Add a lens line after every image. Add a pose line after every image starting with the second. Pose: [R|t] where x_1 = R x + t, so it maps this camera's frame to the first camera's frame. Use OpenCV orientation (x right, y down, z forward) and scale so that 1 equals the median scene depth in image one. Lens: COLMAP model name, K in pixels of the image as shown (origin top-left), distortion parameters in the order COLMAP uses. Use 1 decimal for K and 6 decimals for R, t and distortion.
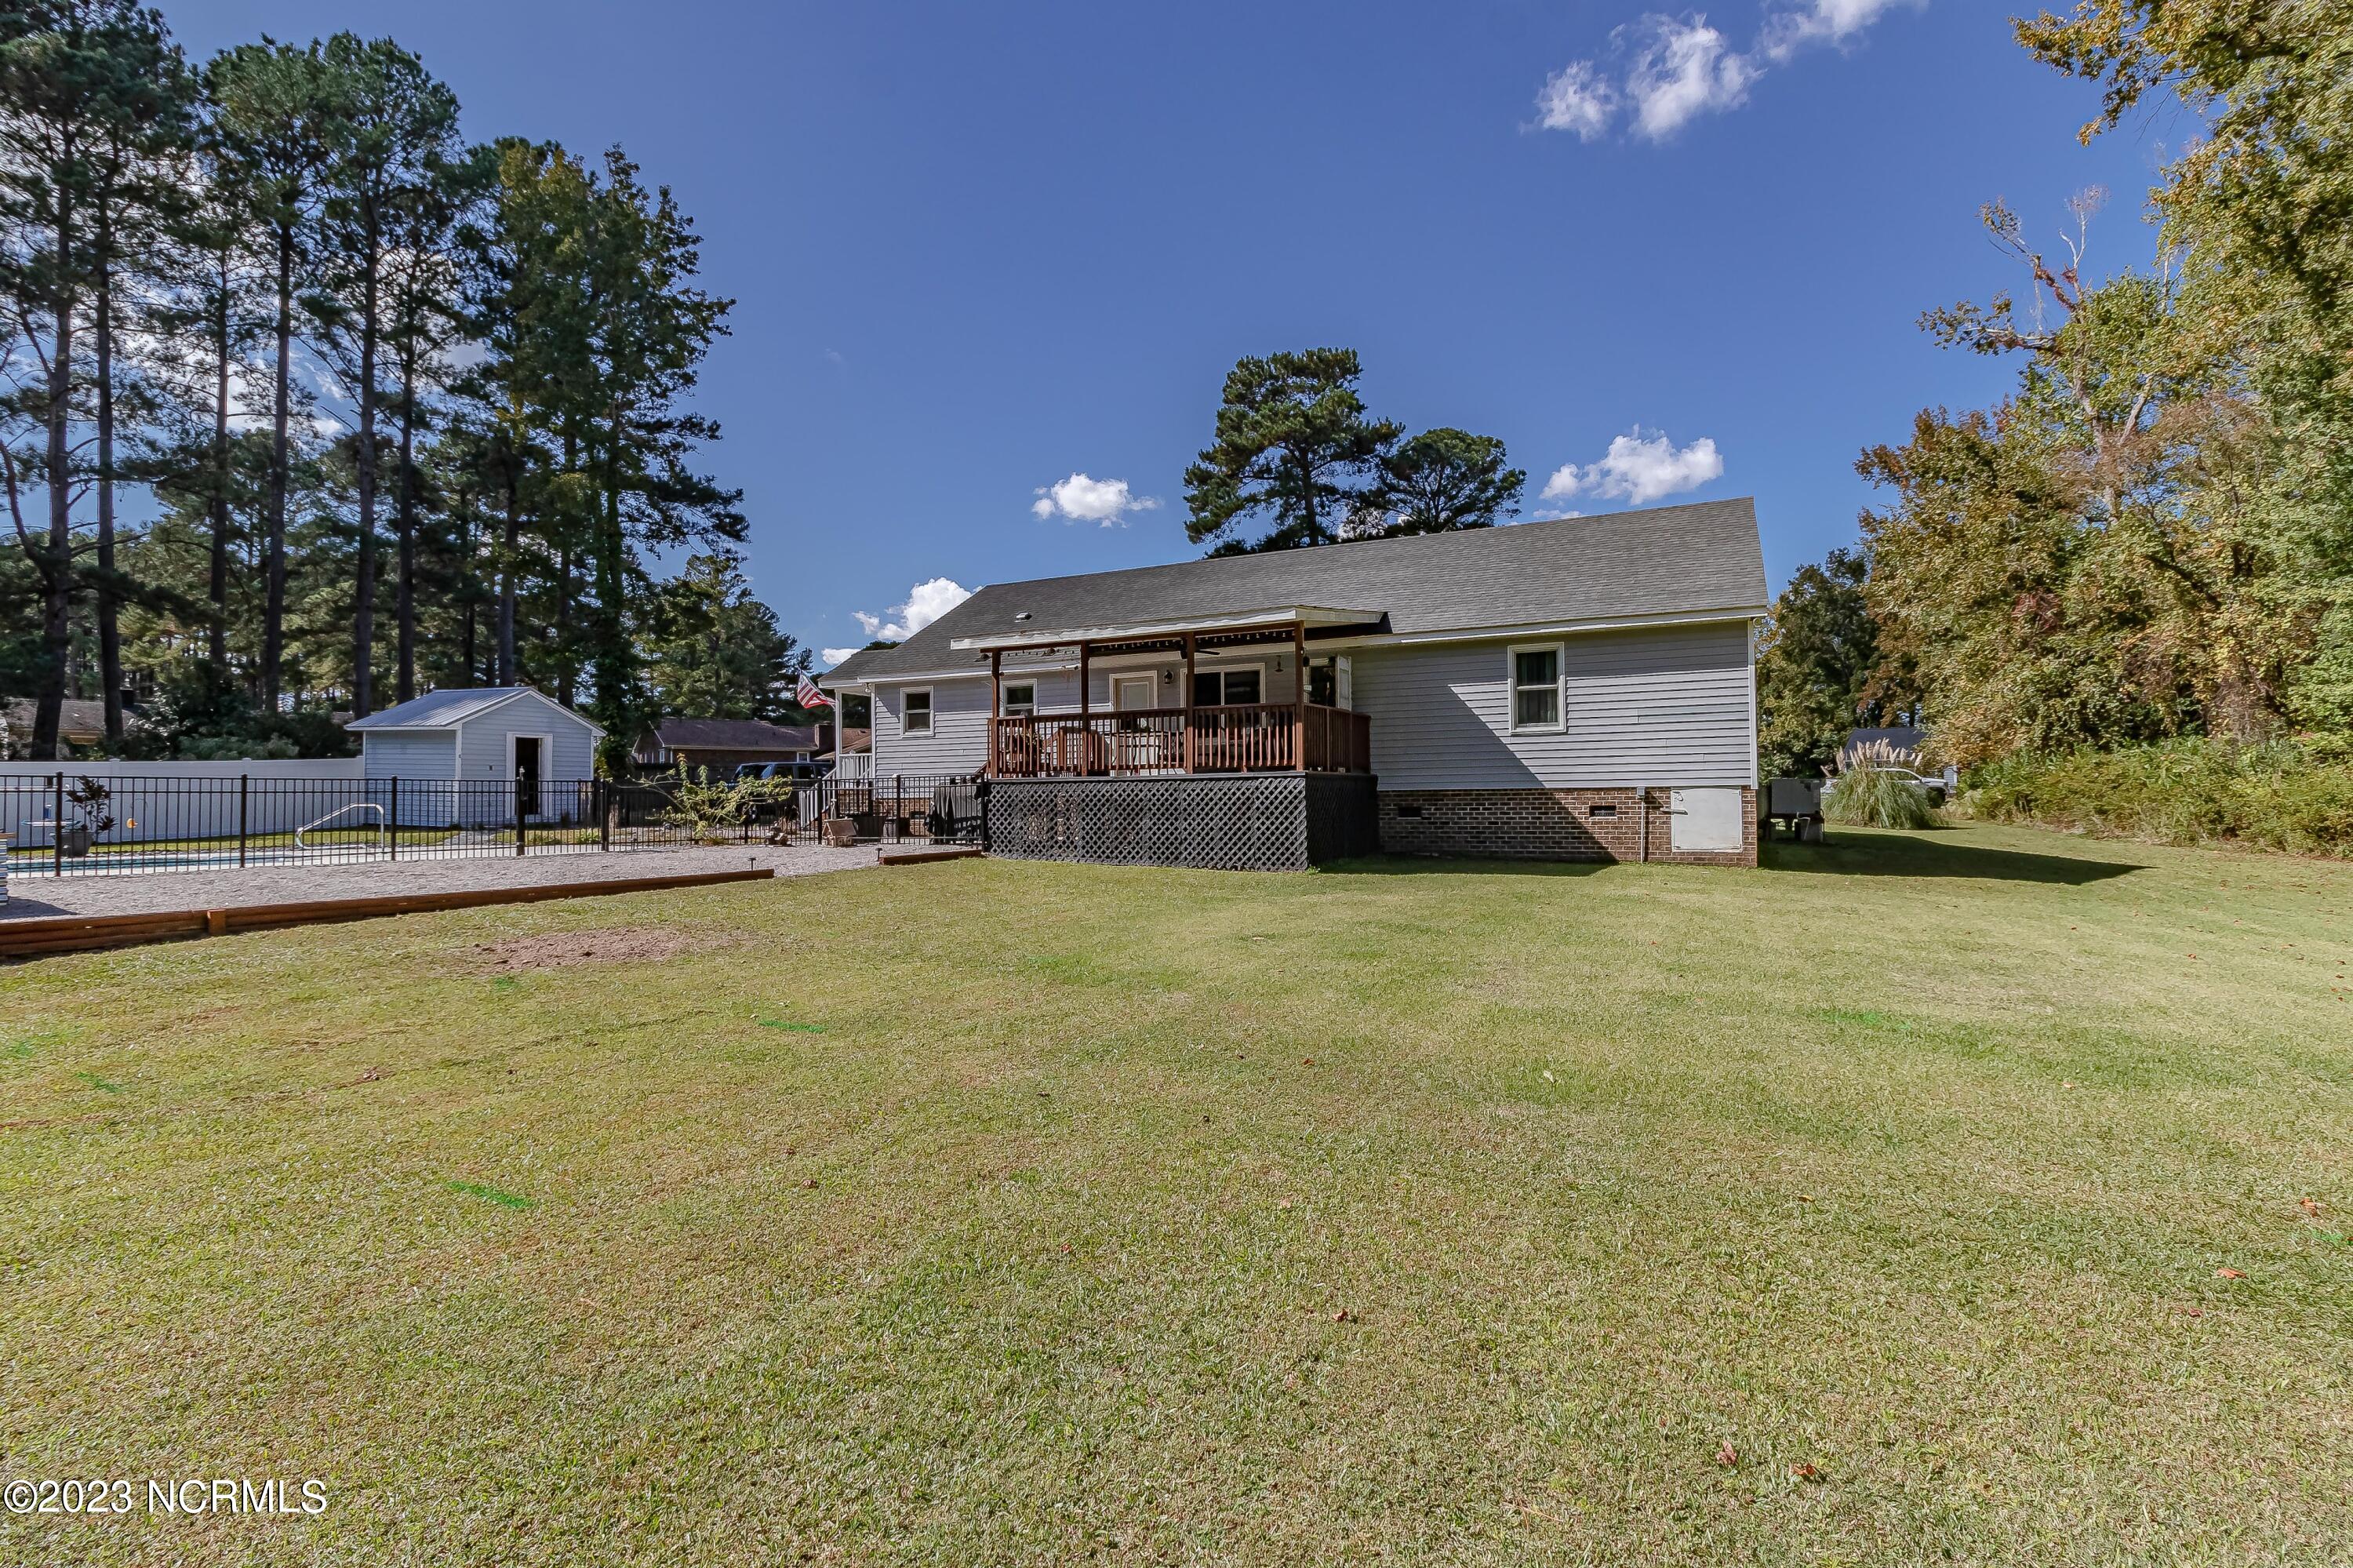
lens RADIAL K [[1146.4, 0, 1177.3], [0, 1146.4, 795.7], [0, 0, 1]] dist [-0.007178, -0.004951]
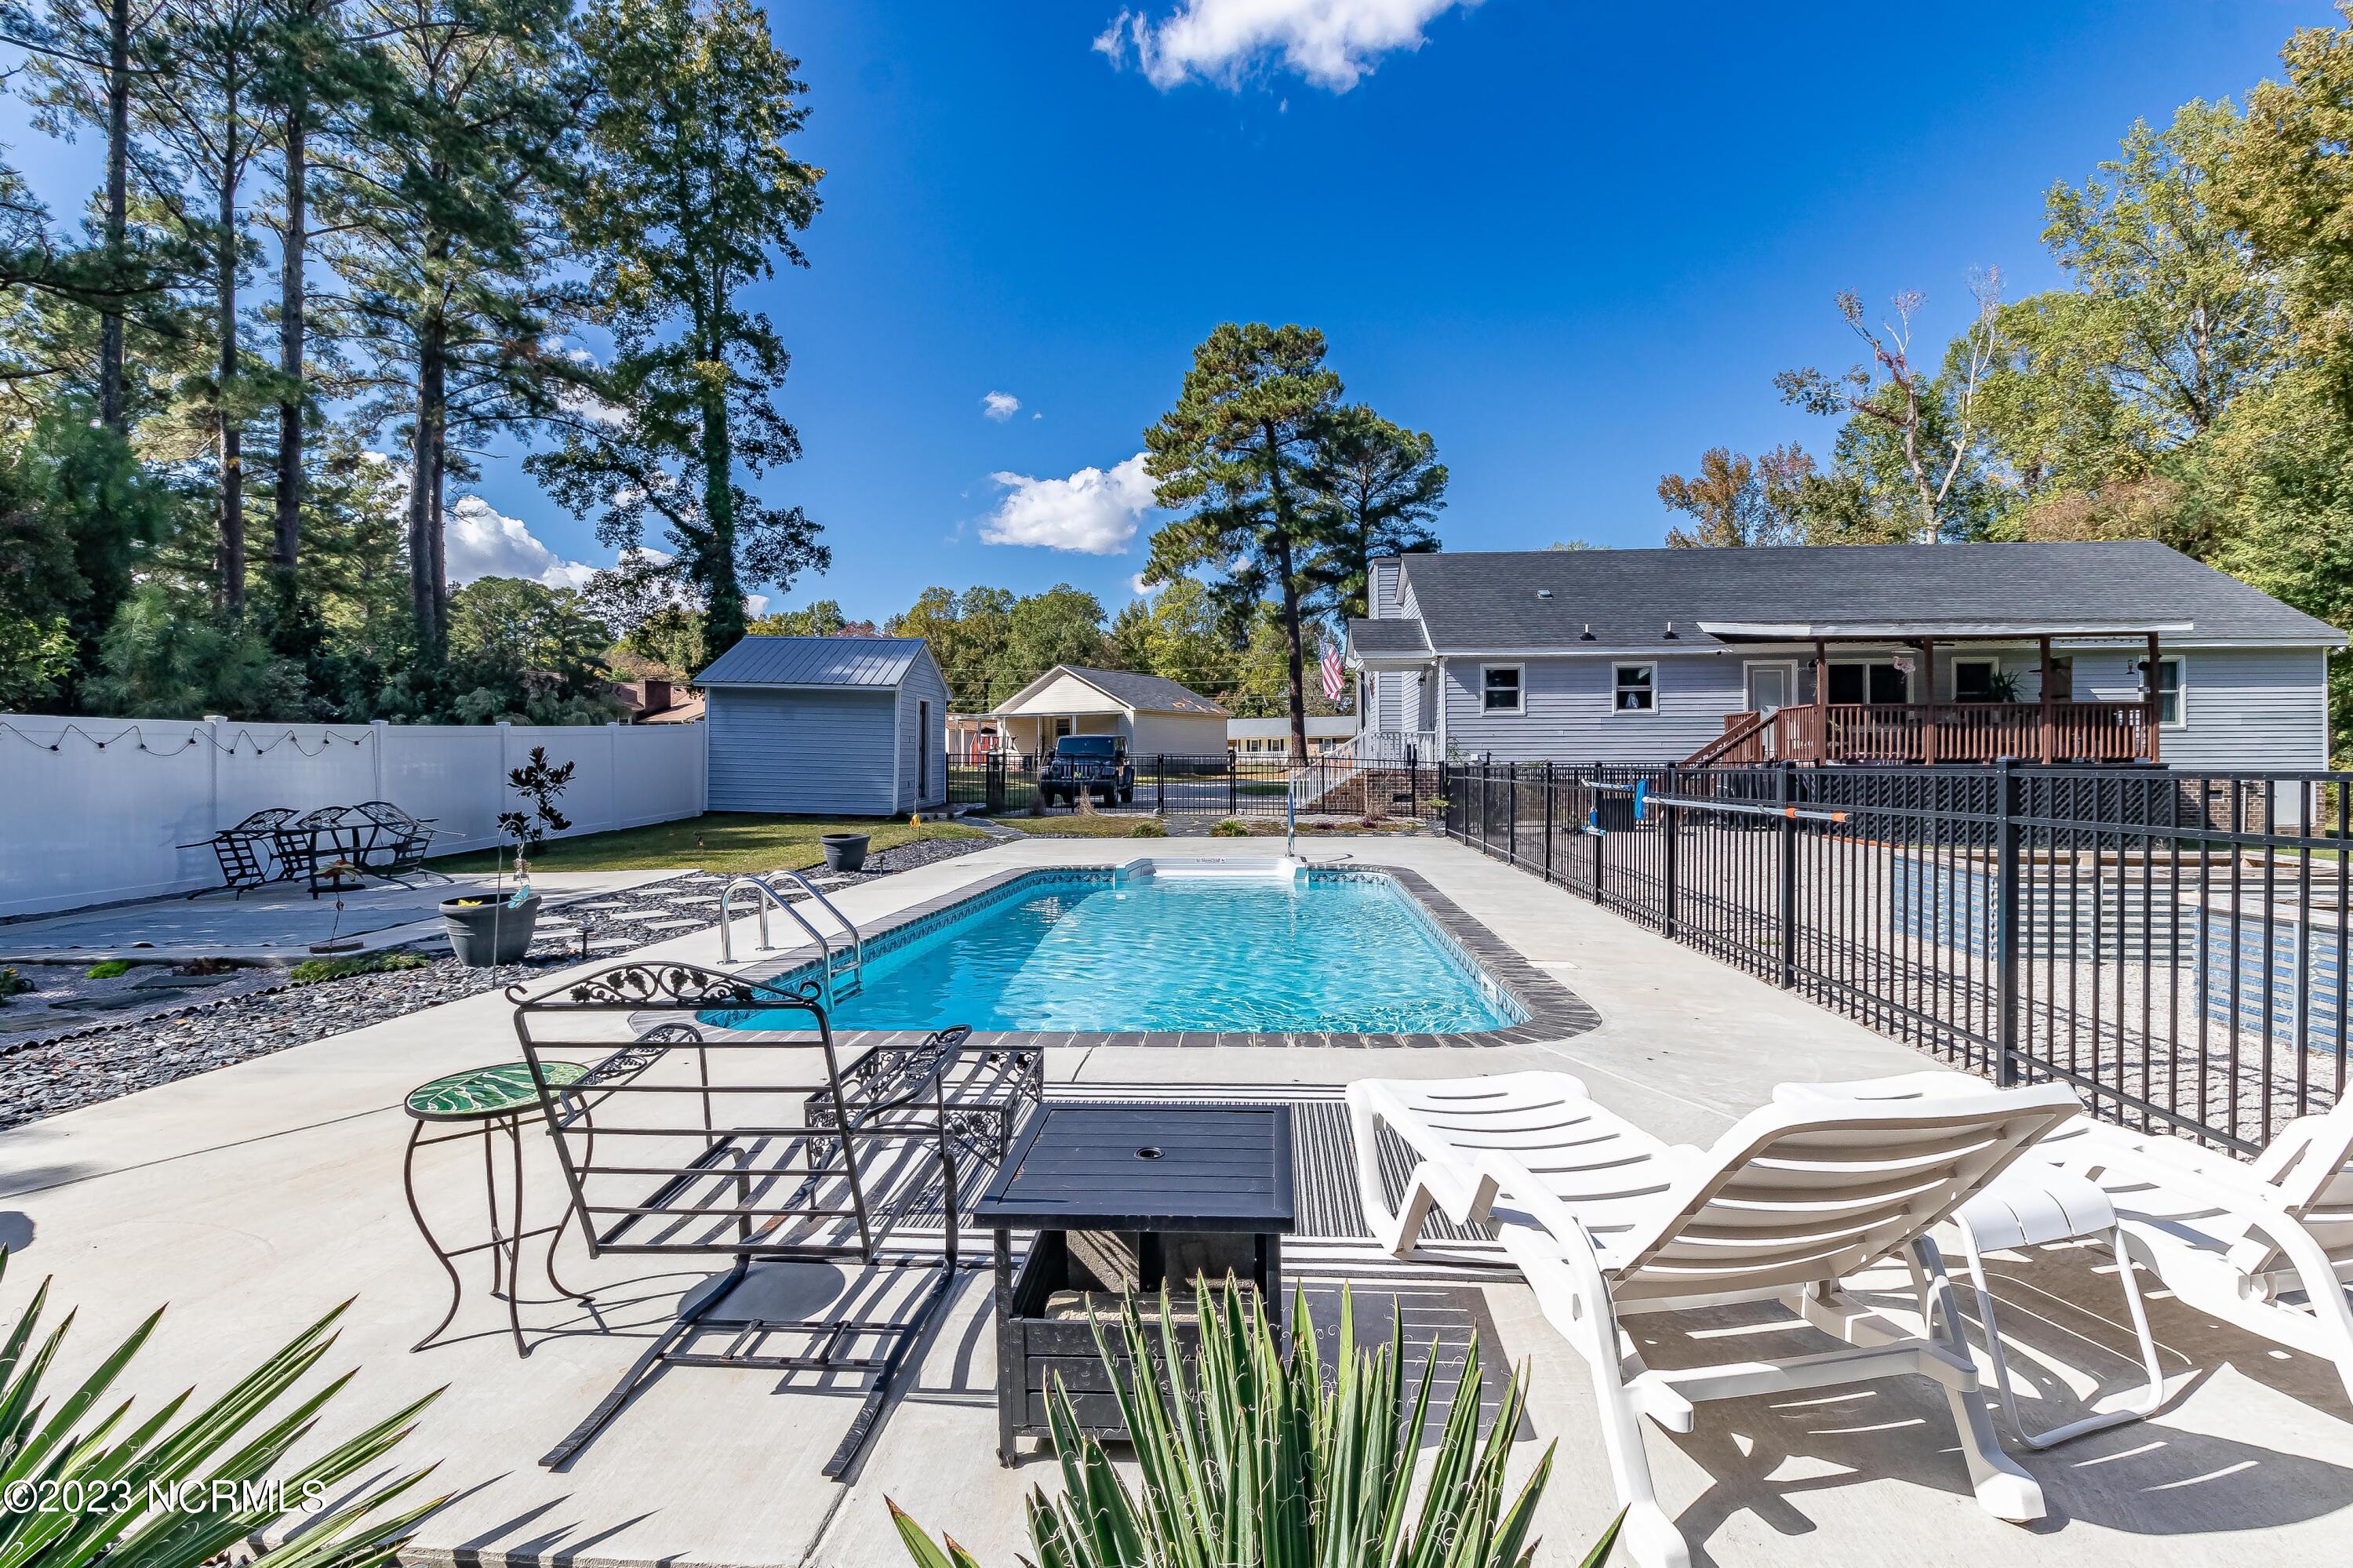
lens RADIAL K [[1146.4, 0, 1182.1], [0, 1146.4, 772.1], [0, 0, 1]] dist [-0.007178, -0.004951]
pose [[0.933855, 0.009076, 0.357537, -0.798084], [-0.011384, 0.999926, 0.004351, -0.007853], [-0.357471, -0.008133, 0.933889, 0.231256]]
